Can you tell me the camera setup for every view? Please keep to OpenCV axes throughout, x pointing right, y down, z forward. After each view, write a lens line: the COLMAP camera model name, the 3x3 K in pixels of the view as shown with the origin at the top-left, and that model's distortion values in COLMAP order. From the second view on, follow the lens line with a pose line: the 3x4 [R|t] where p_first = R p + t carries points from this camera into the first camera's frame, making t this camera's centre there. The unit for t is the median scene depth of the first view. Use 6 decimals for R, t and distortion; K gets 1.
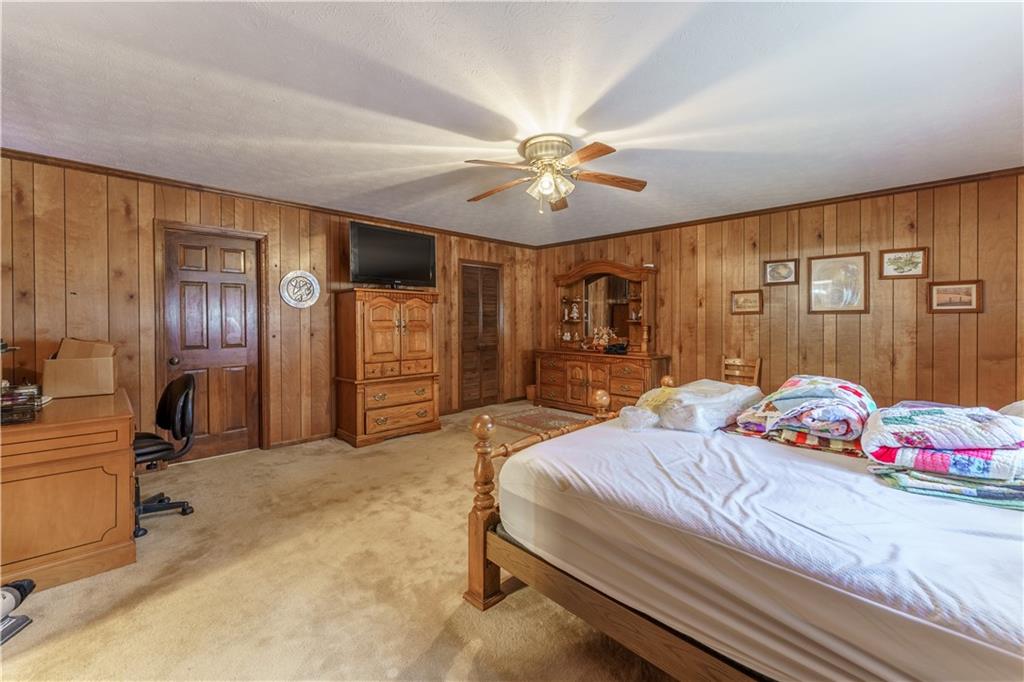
lens RADIAL K [[421.2, 0, 539.7], [0, 421.2, 322.6], [0, 0, 1]] dist [-0.000856, 0.000002]
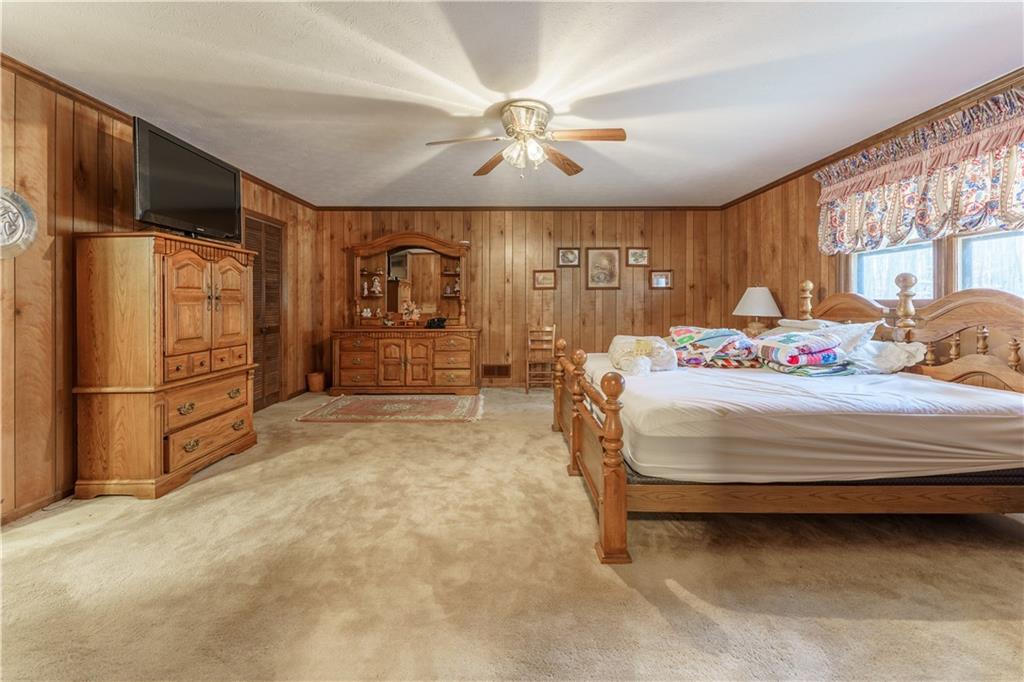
lens RADIAL K [[421.2, 0, 498.5], [0, 421.2, 303.2], [0, 0, 1]] dist [-0.000856, 0.000002]
pose [[0.717316, -0.003096, 0.696741, -0.453308], [0.009631, 0.999939, -0.005471, 0.025172], [-0.696682, 0.010635, 0.717301, 0.206846]]
